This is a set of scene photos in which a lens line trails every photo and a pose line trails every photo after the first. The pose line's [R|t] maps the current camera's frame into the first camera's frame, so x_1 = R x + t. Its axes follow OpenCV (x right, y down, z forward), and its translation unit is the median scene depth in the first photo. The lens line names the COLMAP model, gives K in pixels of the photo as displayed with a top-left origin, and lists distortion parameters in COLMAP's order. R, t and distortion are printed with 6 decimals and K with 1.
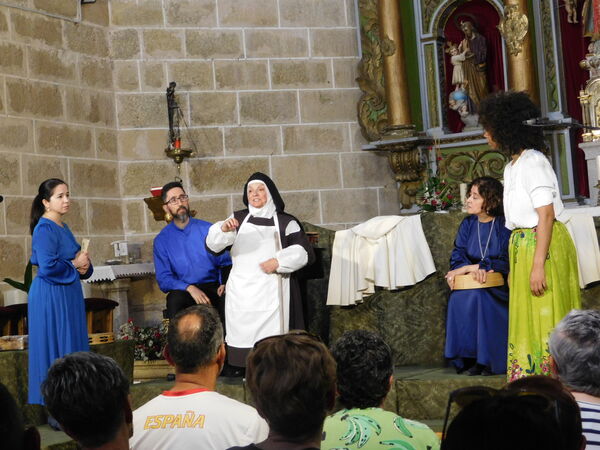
lens RADIAL K [[1271.9, 0, 299.0], [0, 1271.9, 226.2], [0, 0, 1]] dist [0.050469, -0.156681]
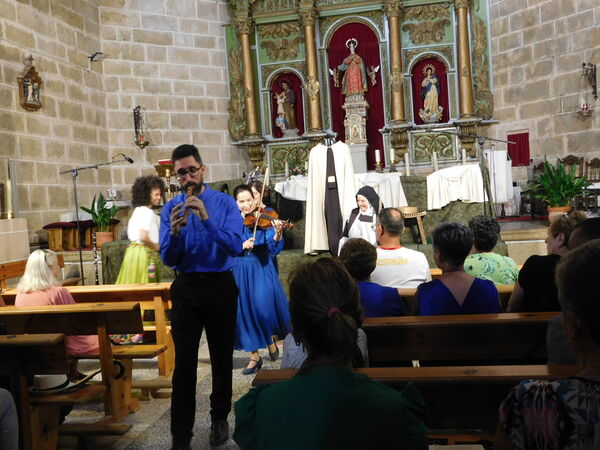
lens RADIAL K [[637.5, 0, 300.6], [0, 637.5, 226.3], [0, 0, 1]] dist [-0.007337, 0.022422]
pose [[0.957514, -0.004220, 0.288357, -0.140125], [-0.012880, 0.998269, 0.057379, 0.008853], [-0.288100, -0.058655, 0.955802, 0.006718]]
